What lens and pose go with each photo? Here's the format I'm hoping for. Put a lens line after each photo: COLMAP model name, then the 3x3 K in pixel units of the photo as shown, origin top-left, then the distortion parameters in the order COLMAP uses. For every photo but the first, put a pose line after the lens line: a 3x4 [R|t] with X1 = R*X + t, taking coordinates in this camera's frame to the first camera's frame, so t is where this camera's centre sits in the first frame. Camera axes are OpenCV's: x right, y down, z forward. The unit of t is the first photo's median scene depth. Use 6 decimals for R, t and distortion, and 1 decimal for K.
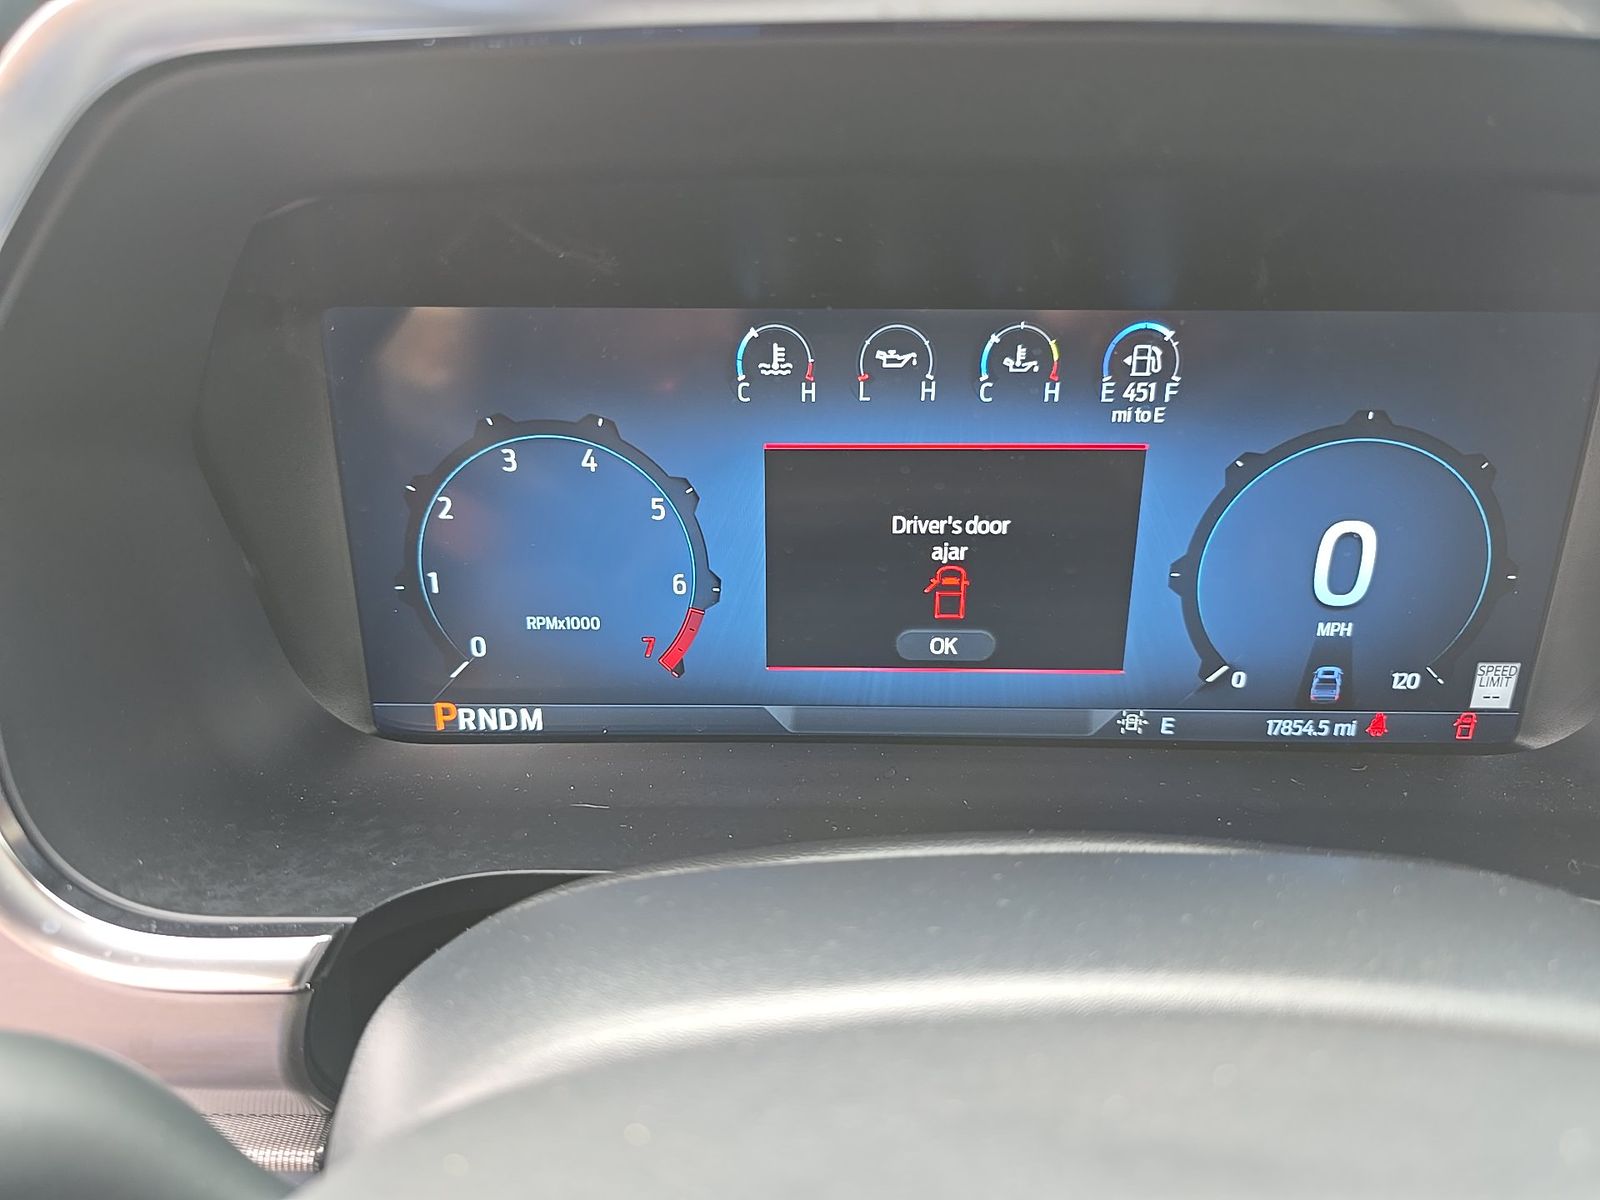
lens RADIAL K [[1064.3, 0, 800.3], [0, 1064.3, 593.9], [0, 0, 1]] dist [-0.000719, -0.003976]
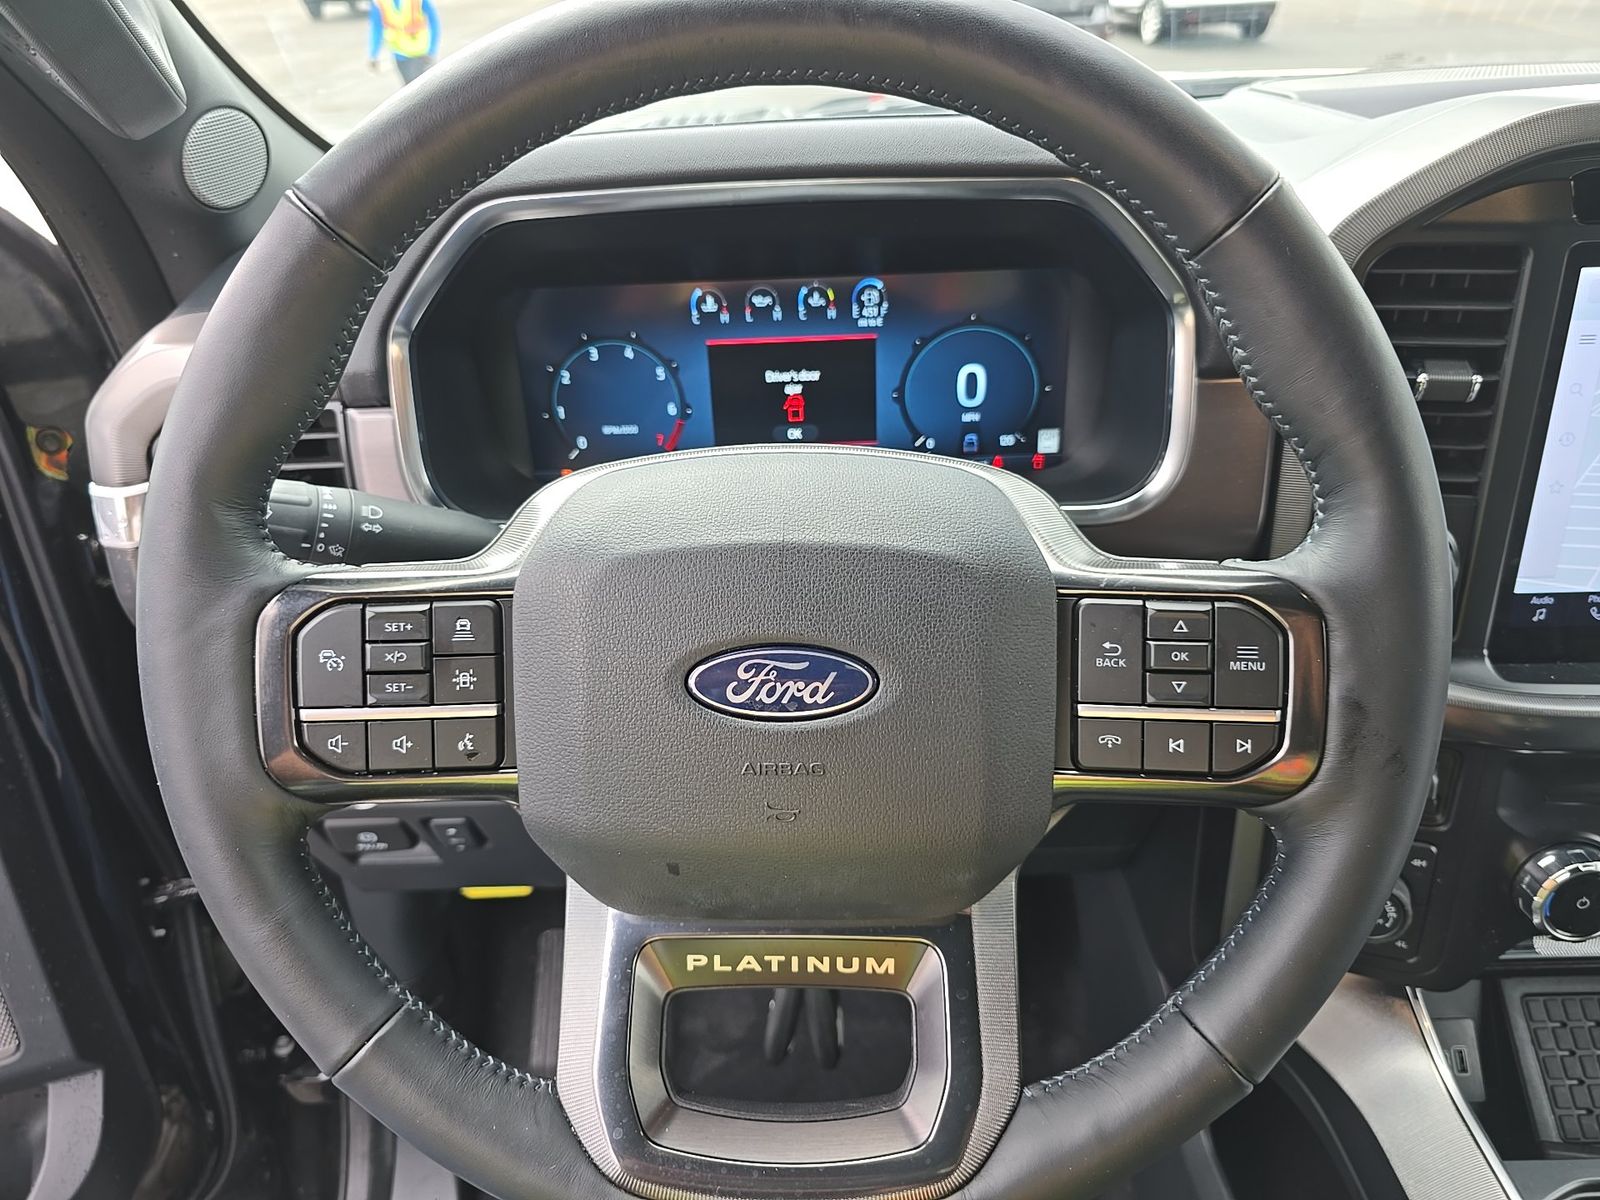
lens RADIAL K [[1064.3, 0, 804.5], [0, 1064.3, 603.3], [0, 0, 1]] dist [-0.000719, -0.003976]
pose [[0.998578, -0.033055, -0.041814, 0.245942], [0.037186, 0.994067, 0.102214, 0.181390], [0.038188, -0.103624, 0.993883, -1.257727]]
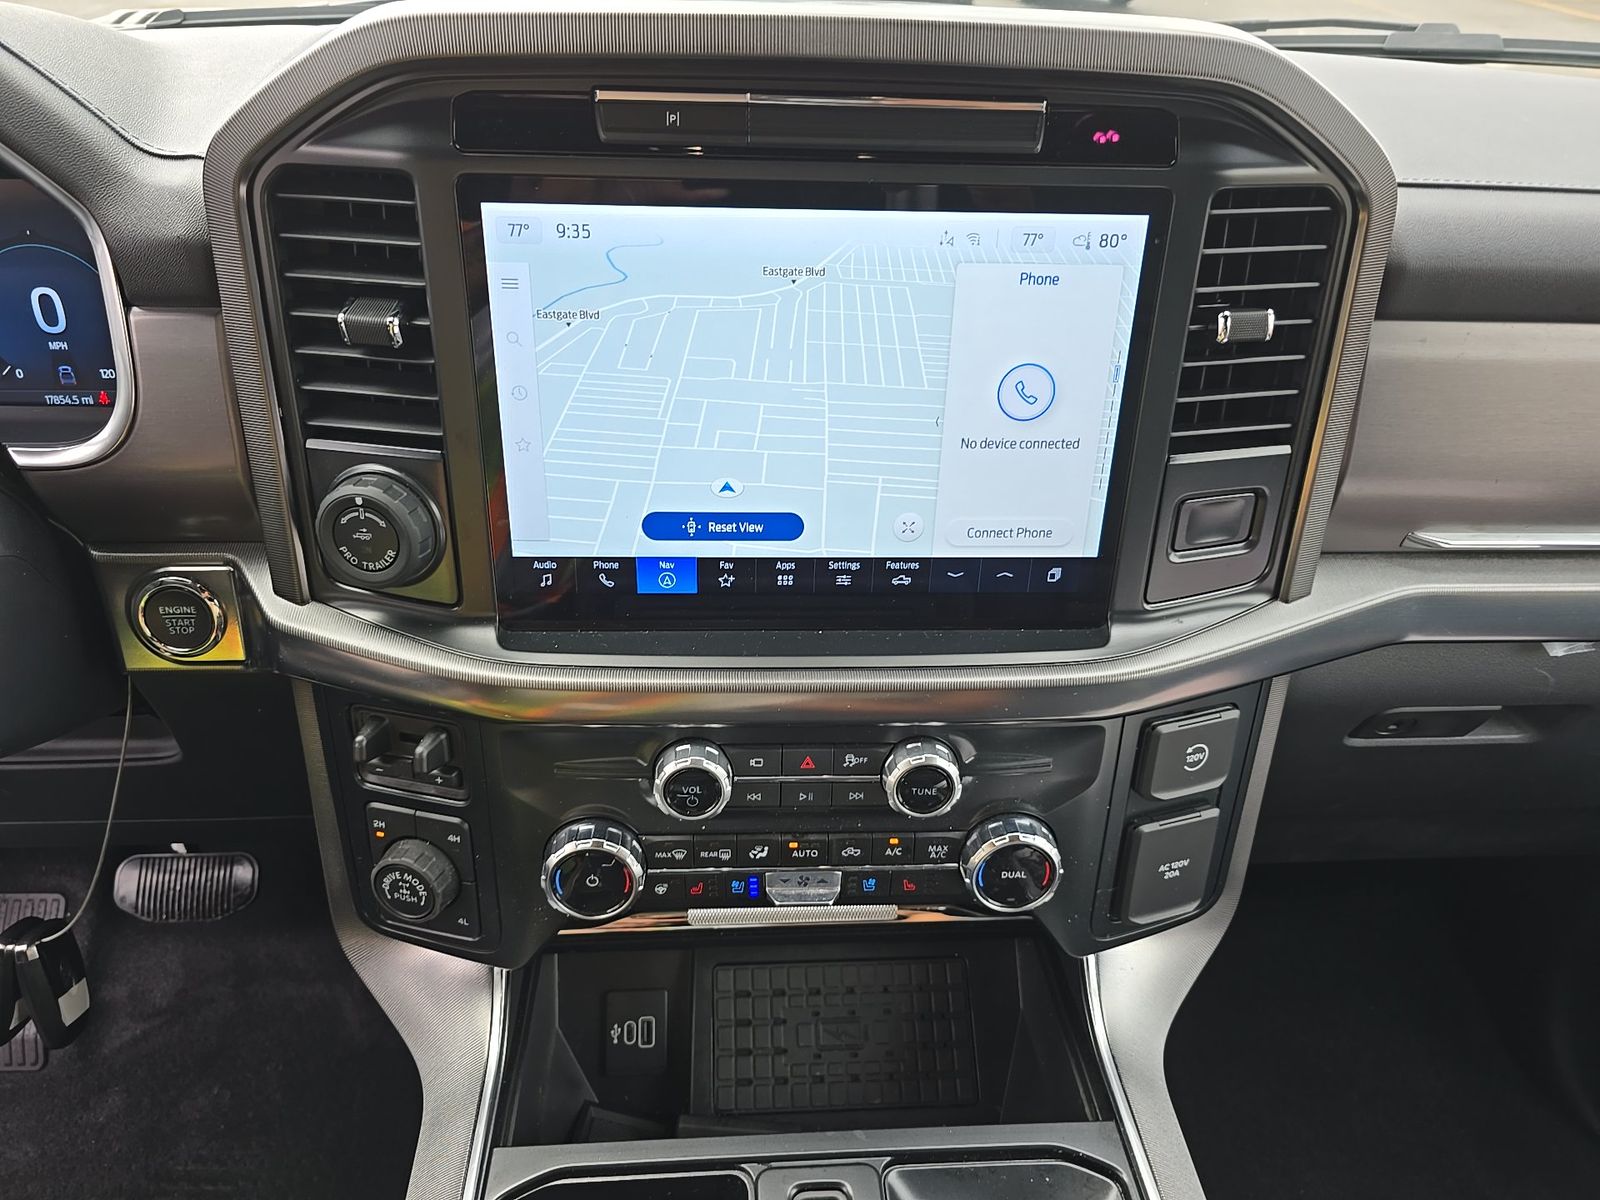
lens RADIAL K [[1064.3, 0, 799.0], [0, 1064.3, 606.4], [0, 0, 1]] dist [-0.000719, -0.003976]
pose [[0.997517, -0.013763, 0.069063, 1.763992], [0.002545, 0.987120, 0.159964, 0.202303], [-0.070375, -0.159391, 0.984704, -1.124976]]
